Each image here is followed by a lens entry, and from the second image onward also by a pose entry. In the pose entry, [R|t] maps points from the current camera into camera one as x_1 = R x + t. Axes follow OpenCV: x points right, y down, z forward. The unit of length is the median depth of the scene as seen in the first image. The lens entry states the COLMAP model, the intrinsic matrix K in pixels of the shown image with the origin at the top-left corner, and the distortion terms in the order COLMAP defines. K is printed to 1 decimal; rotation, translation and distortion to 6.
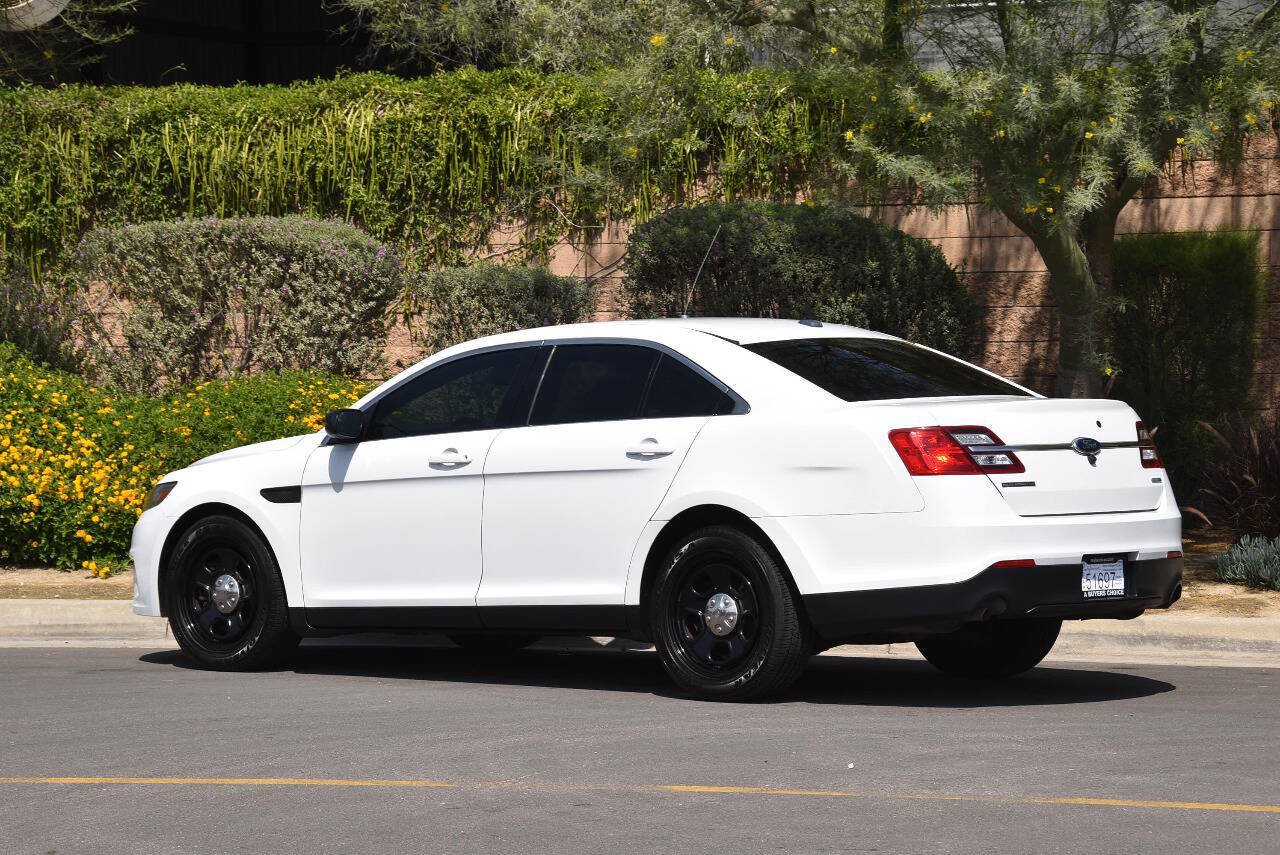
lens RADIAL K [[4188.3, 0, 634.5], [0, 4188.3, 448.6], [0, 0, 1]] dist [0.862732, 1.288486]
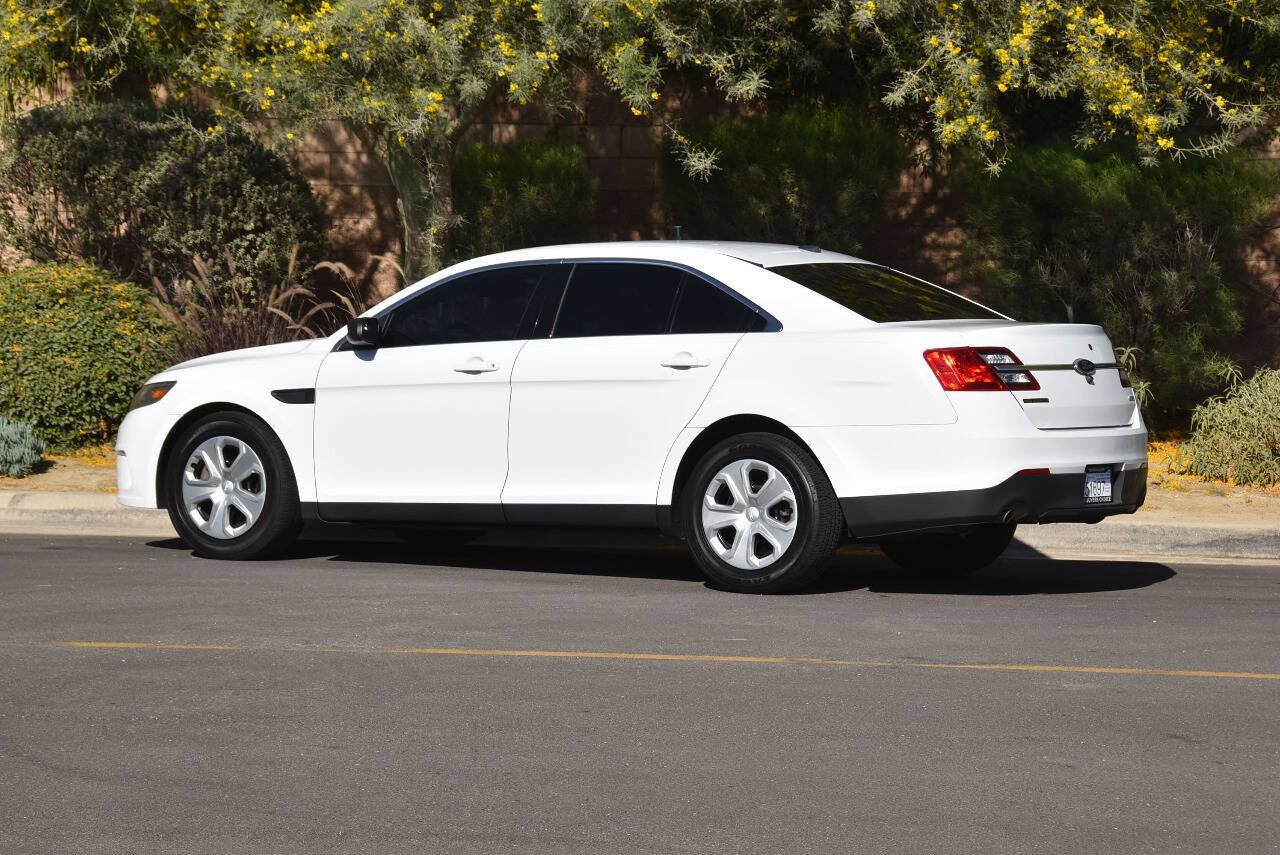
lens RADIAL K [[4188.3, 0, 634.5], [0, 4188.3, 448.6], [0, 0, 1]] dist [0.862732, 1.288486]
pose [[0.986915, 0.015724, 0.160475, -0.183259], [-0.019925, 0.999499, 0.024605, -0.004041], [-0.160008, -0.027480, 0.986733, -0.073740]]
